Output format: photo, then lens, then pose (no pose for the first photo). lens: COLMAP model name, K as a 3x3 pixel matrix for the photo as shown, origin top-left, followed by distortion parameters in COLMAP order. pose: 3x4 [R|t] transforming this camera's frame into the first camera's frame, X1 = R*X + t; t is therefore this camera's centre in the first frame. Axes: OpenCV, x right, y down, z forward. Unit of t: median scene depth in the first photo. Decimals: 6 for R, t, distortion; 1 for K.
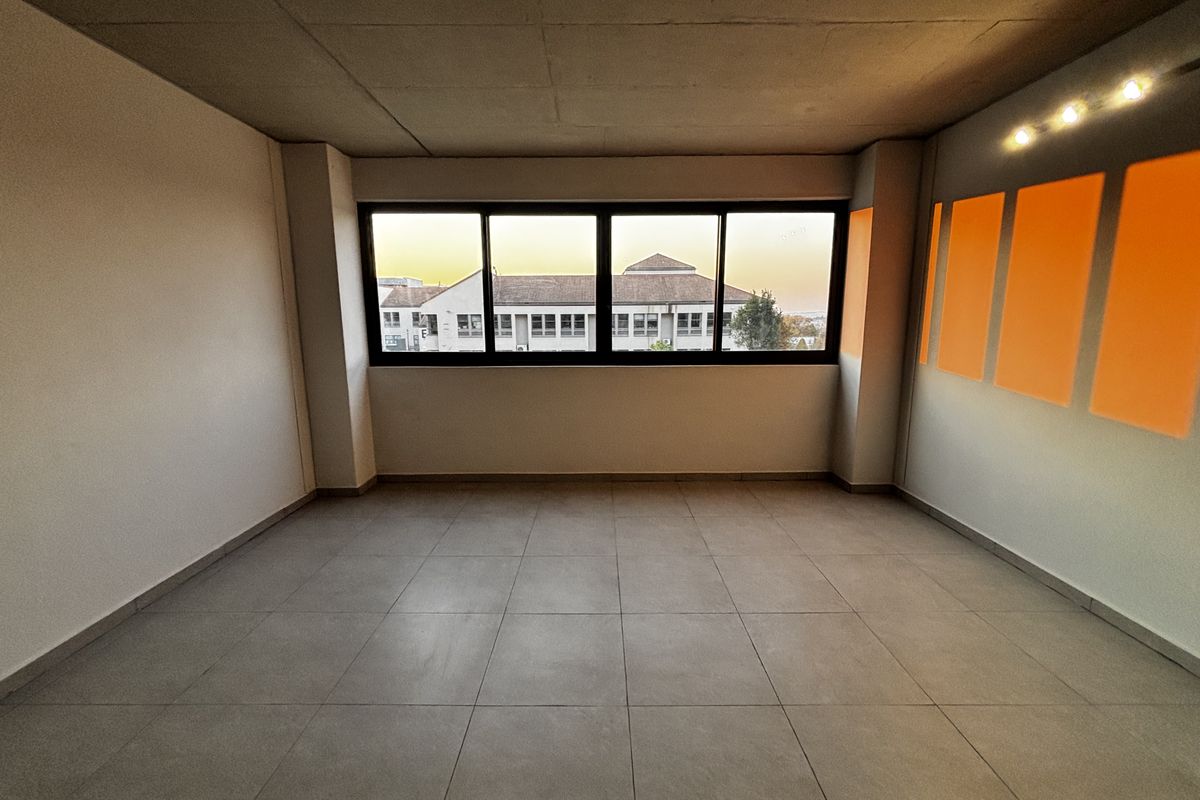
lens RADIAL K [[484.2, 0, 595.2], [0, 484.2, 396.8], [0, 0, 1]] dist [0.008443, -0.000637]
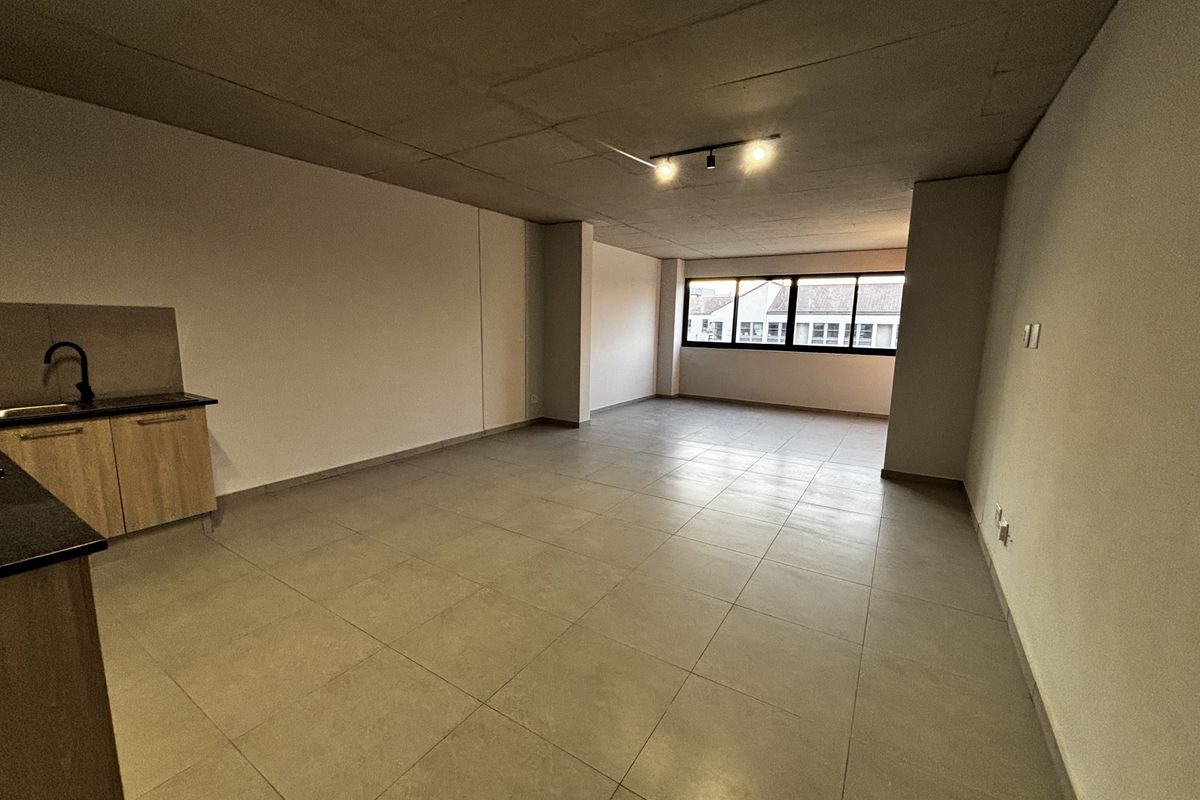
lens RADIAL K [[484.2, 0, 593.4], [0, 484.2, 399.0], [0, 0, 1]] dist [0.008443, -0.000637]
pose [[0.839316, 0.104603, -0.533486, 0.456840], [-0.109485, 0.993732, 0.022597, 0.185254], [0.532505, 0.039443, 0.845507, -1.207930]]
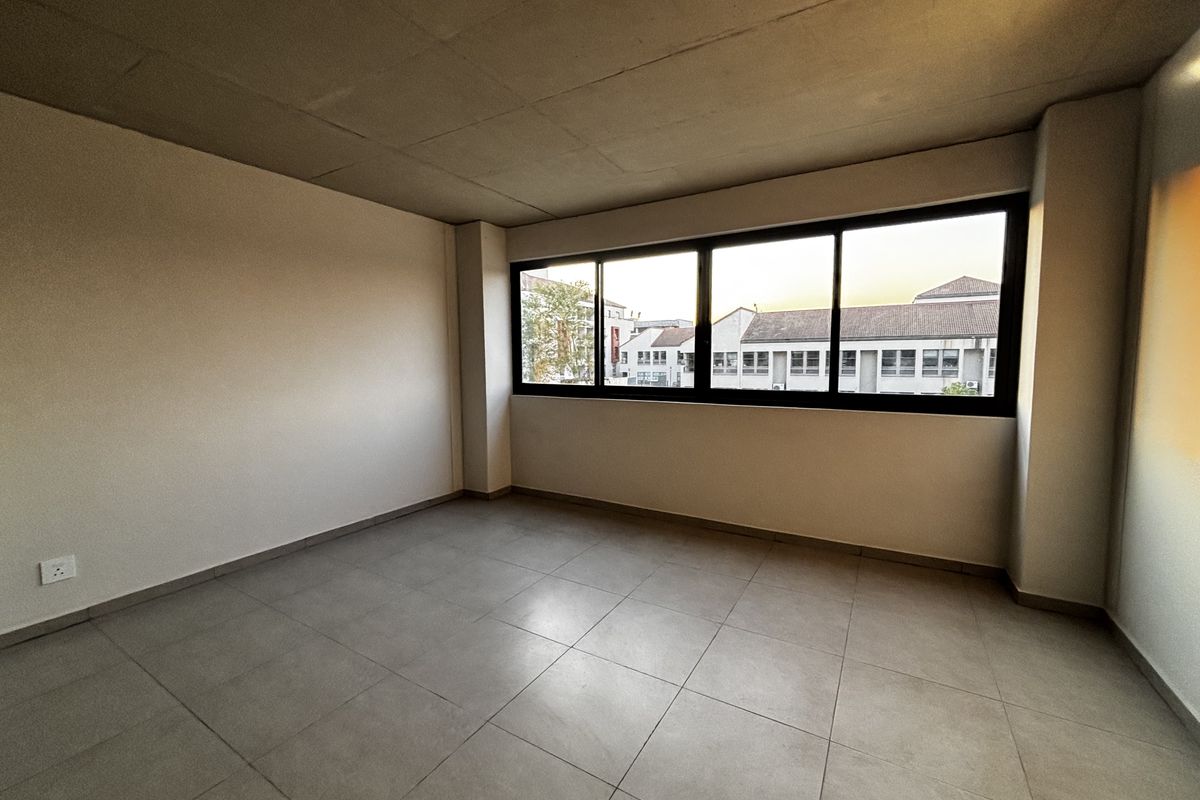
lens RADIAL K [[485.8, 0, 597.5], [0, 485.8, 398.0], [0, 0, 1]] dist [0.012268, -0.000748]
pose [[0.858671, 0.042989, -0.510722, 0.342208], [-0.080934, 0.995347, -0.052292, -0.008534], [0.506097, 0.086236, 0.858154, 0.071689]]
